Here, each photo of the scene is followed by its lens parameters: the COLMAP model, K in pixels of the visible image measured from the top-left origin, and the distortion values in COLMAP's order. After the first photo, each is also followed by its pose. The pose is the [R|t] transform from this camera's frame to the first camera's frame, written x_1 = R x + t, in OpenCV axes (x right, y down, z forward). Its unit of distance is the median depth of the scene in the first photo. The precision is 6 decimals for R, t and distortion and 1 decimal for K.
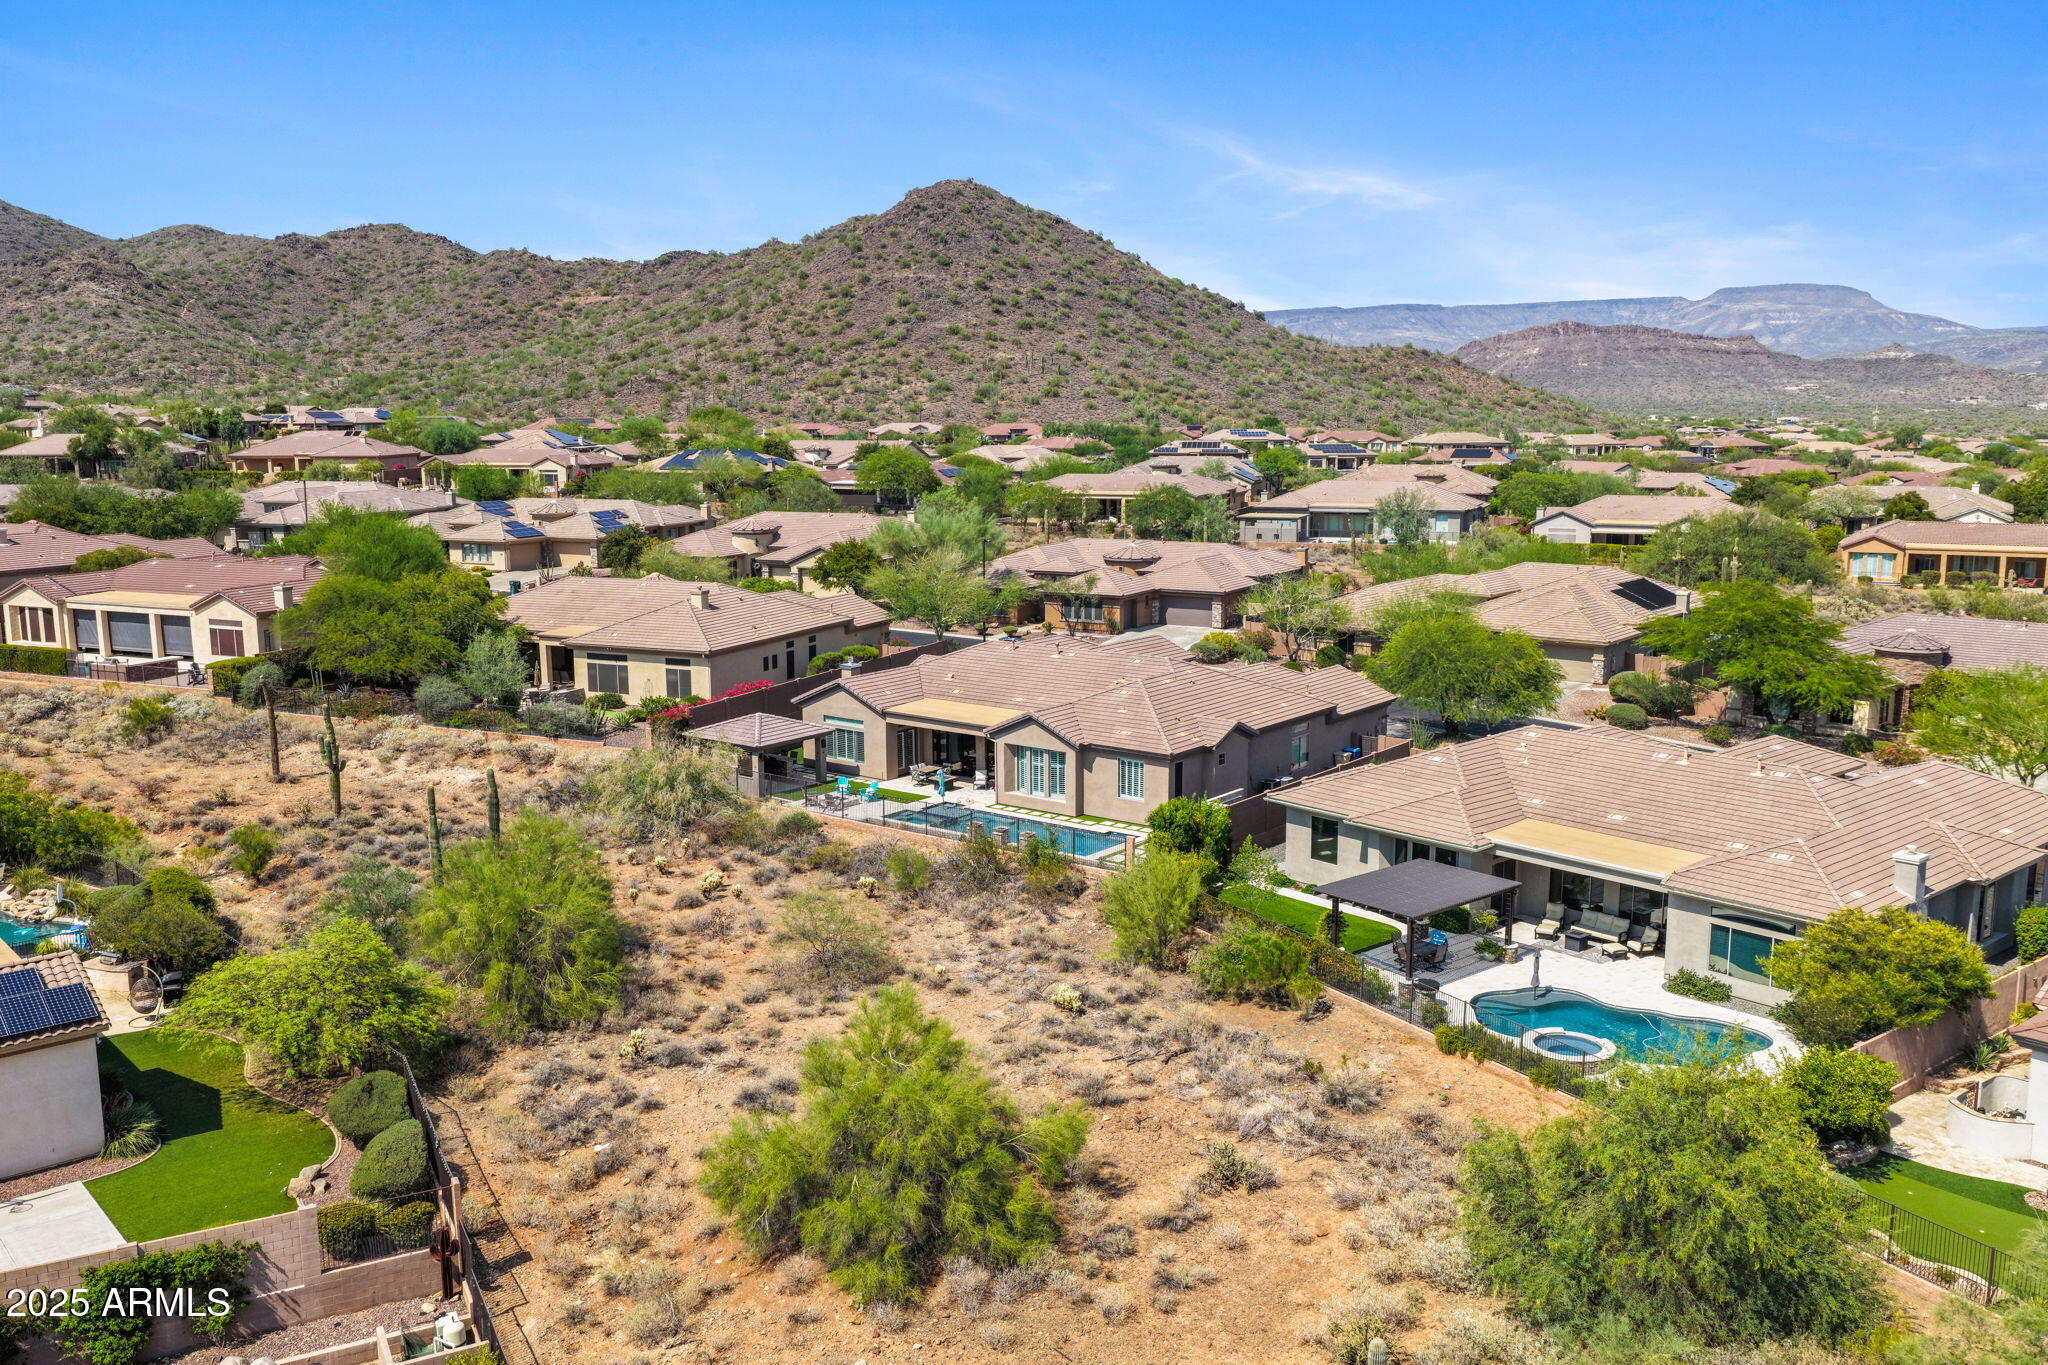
lens RADIAL K [[1692.2, 0, 1011.9], [0, 1692.2, 686.2], [0, 0, 1]] dist [0.000809, 0.015555]
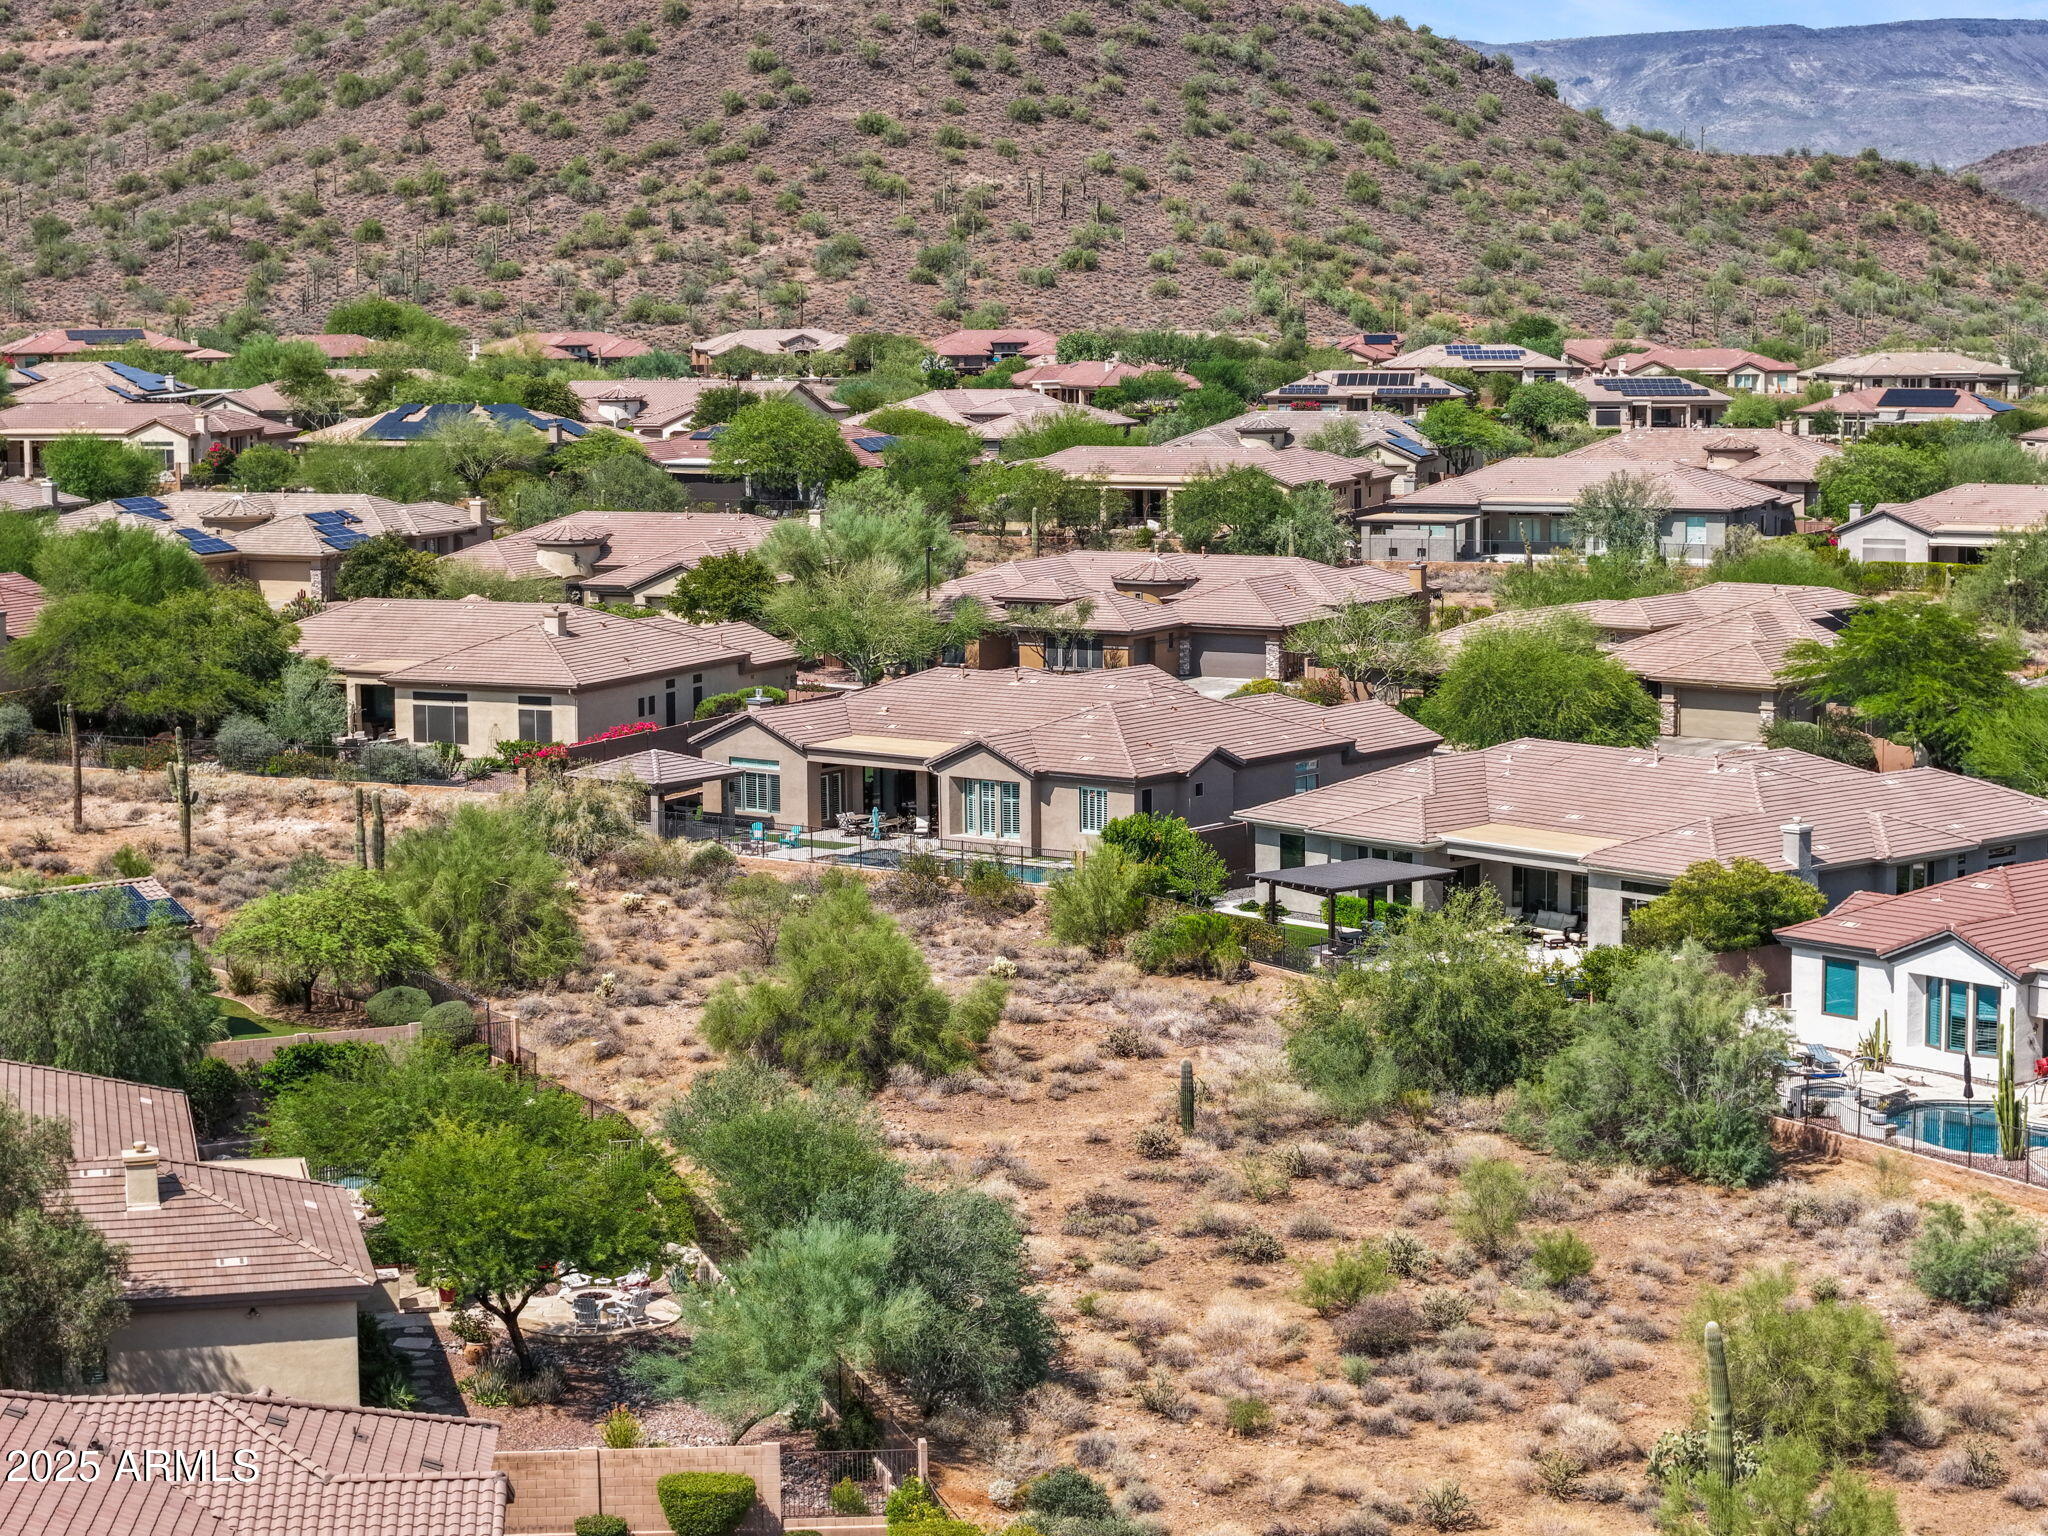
lens RADIAL K [[4223.7, 0, 1024.0], [0, 4223.7, 768.0], [0, 0, 1]] dist [-0.205000, 0.931632]
pose [[0.999993, -0.002212, 0.003116, 0.011647], [0.002346, 0.999038, -0.043785, 0.053962], [-0.003016, 0.043792, 0.999036, -0.495719]]
